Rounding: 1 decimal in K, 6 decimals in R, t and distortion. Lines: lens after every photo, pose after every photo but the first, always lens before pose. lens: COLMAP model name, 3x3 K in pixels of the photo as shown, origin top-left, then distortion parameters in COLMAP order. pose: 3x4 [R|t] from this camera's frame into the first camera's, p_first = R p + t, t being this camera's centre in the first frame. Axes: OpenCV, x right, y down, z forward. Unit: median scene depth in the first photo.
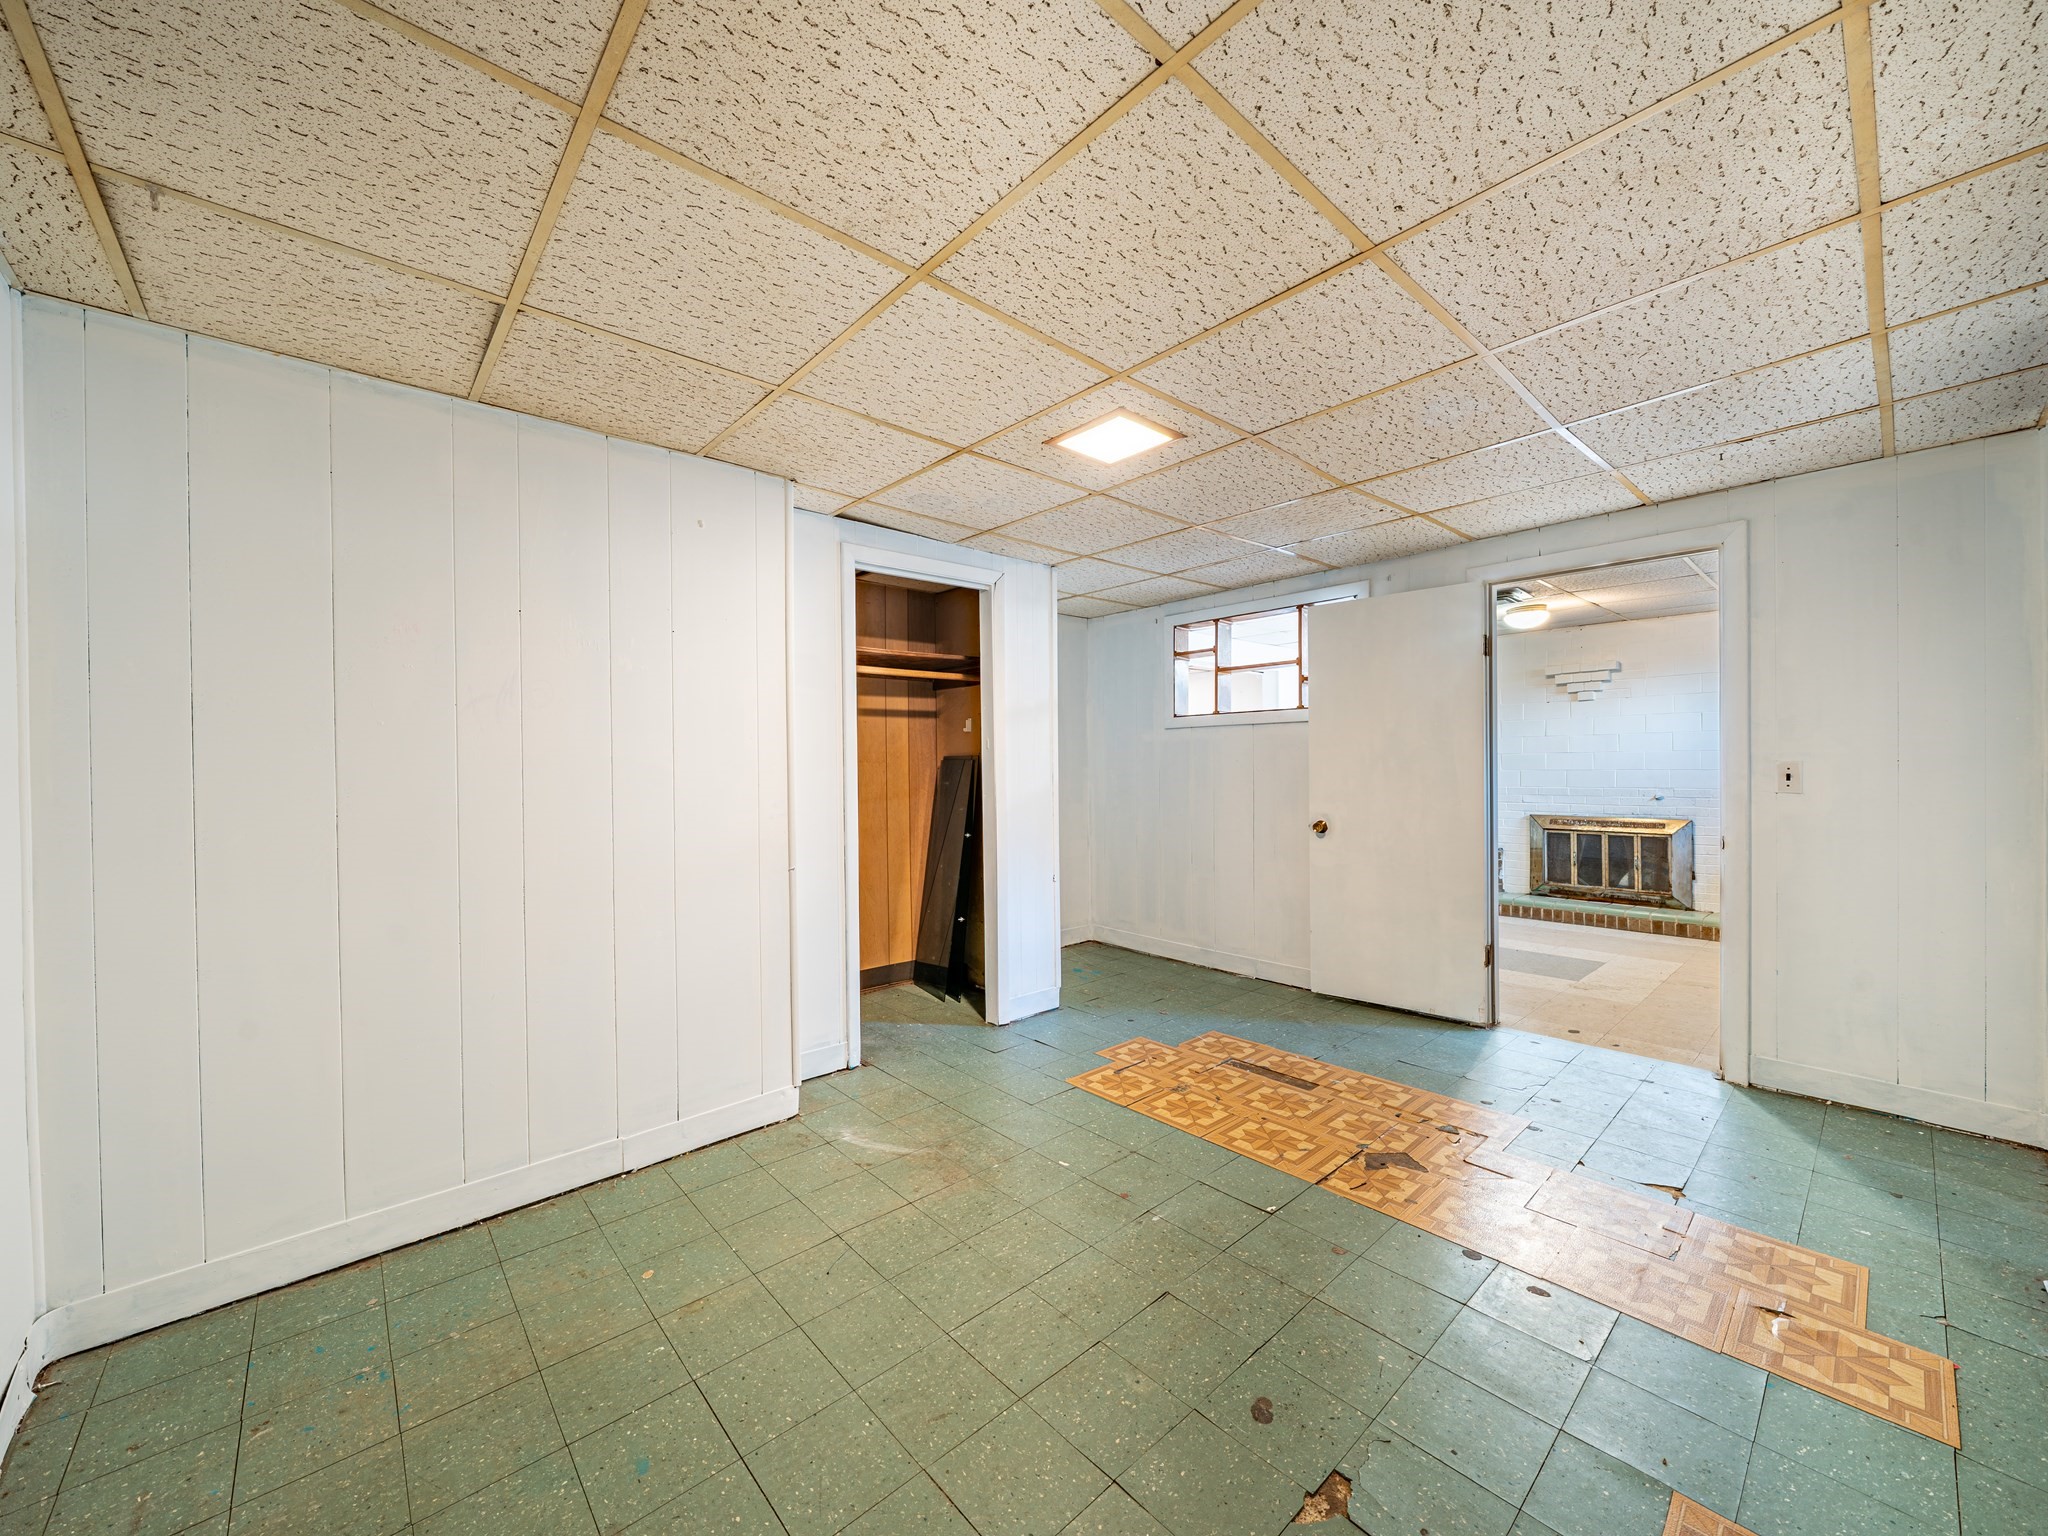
lens RADIAL K [[782.4, 0, 1003.2], [0, 782.4, 773.8], [0, 0, 1]] dist [-0.002778, -0.000201]
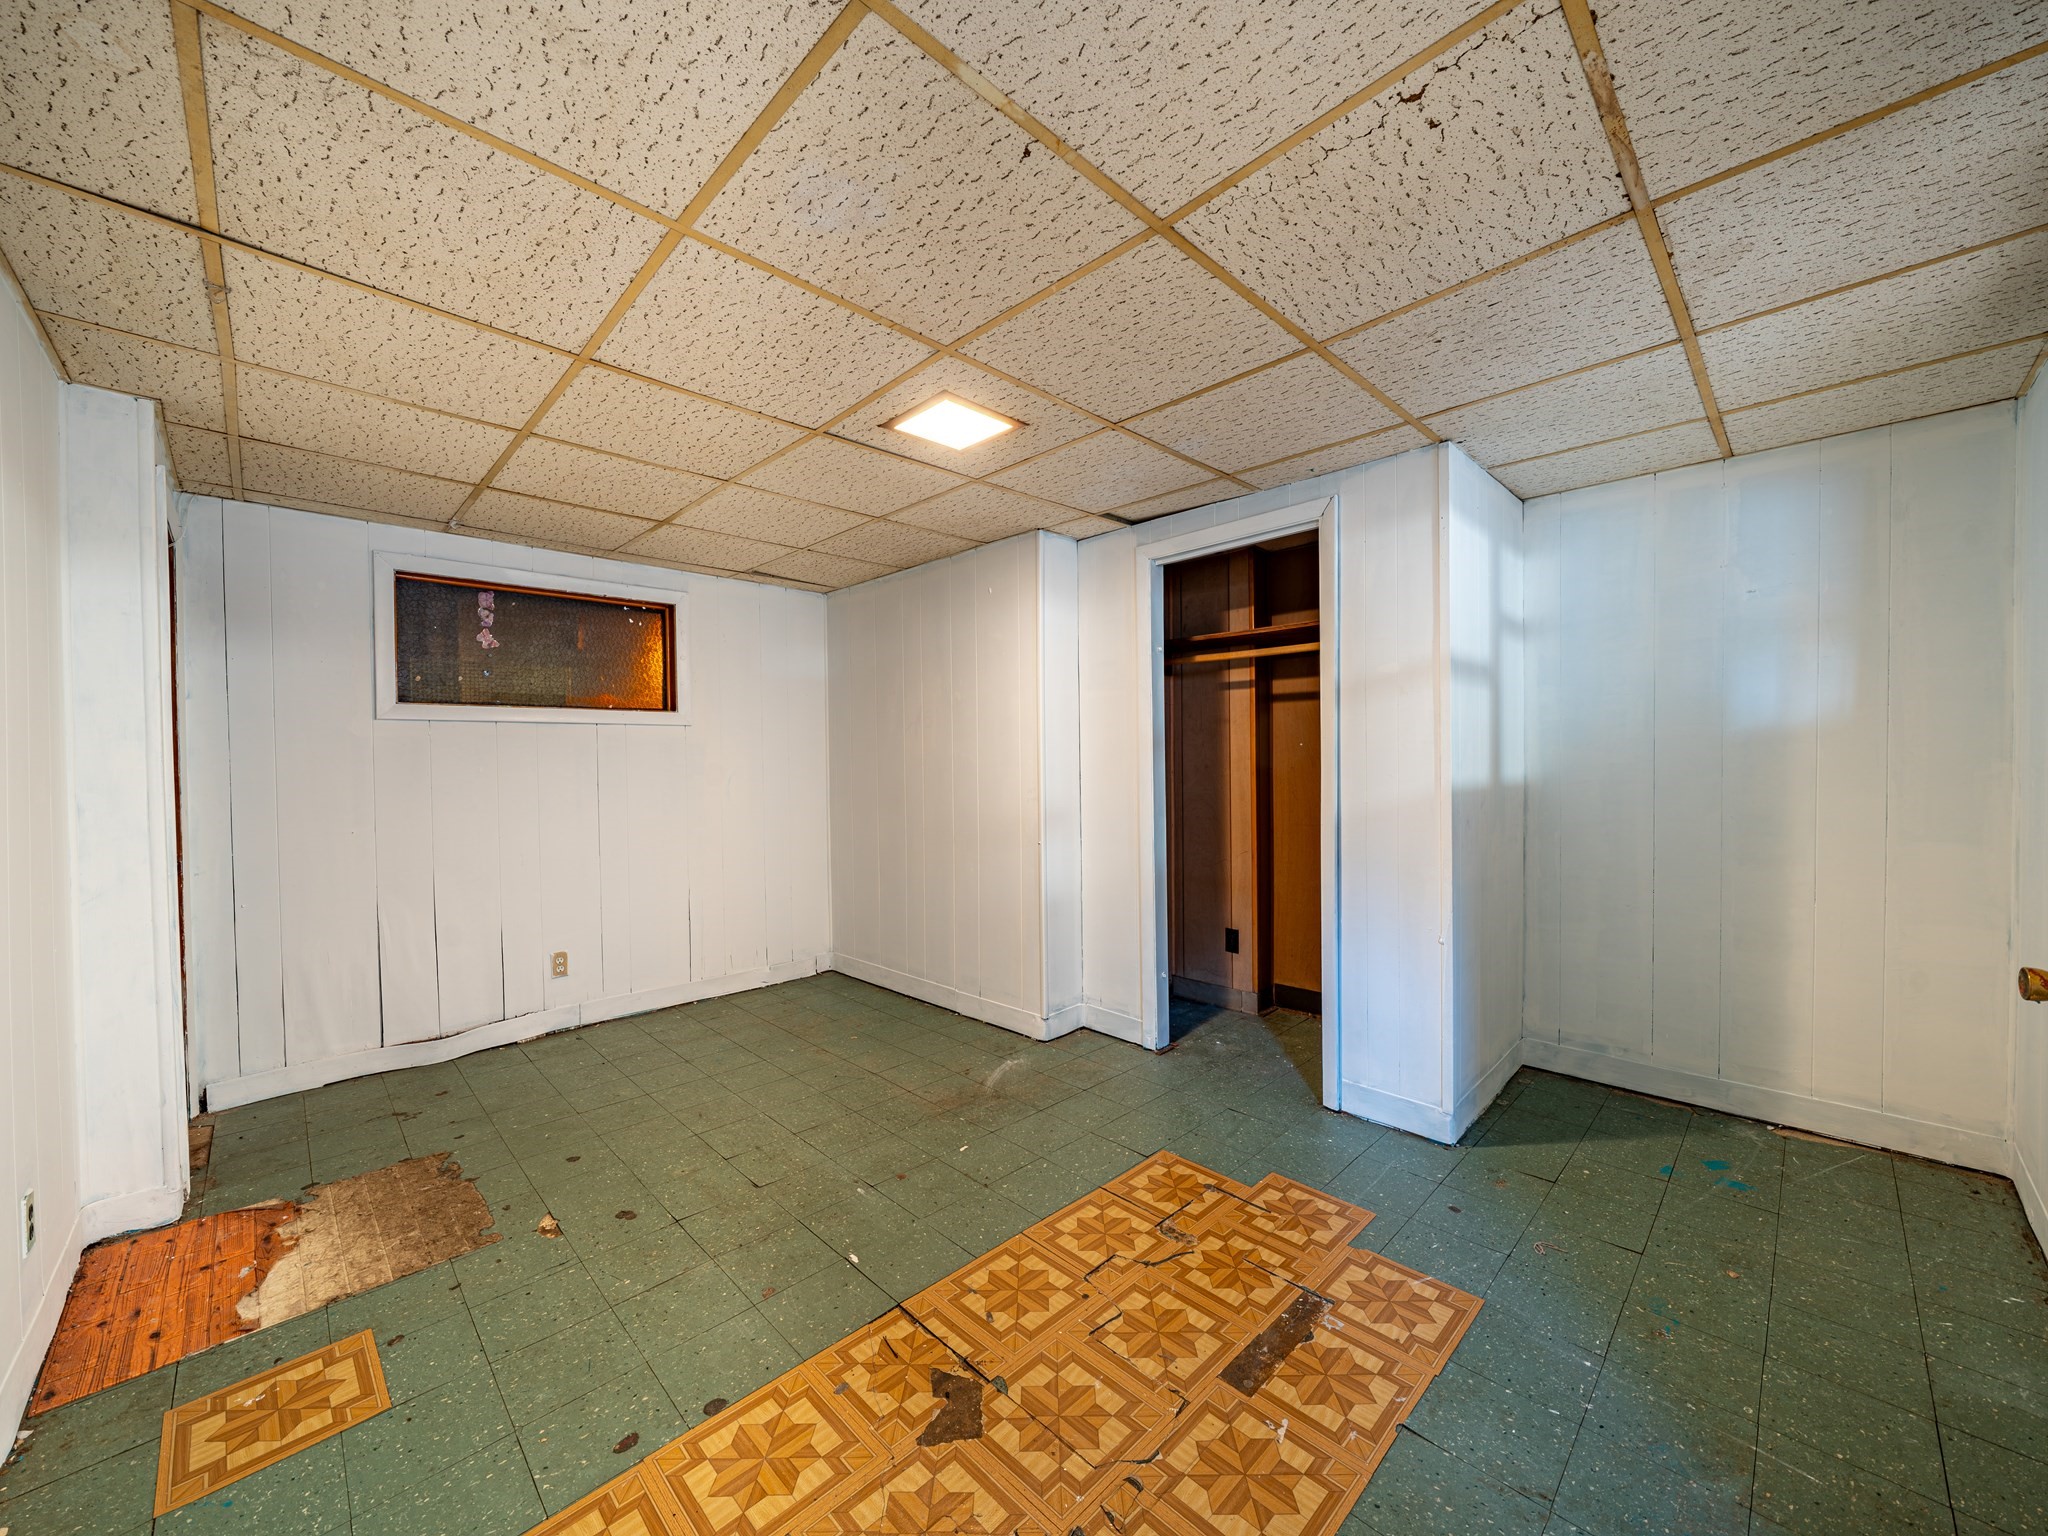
lens RADIAL K [[782.4, 0, 1003.2], [0, 782.4, 773.8], [0, 0, 1]] dist [-0.002778, -0.000201]
pose [[0.046274, 0.028292, -0.998528, 0.932961], [-0.001302, 0.999600, 0.028262, -0.023098], [0.998928, -0.000007, 0.046293, 0.851399]]
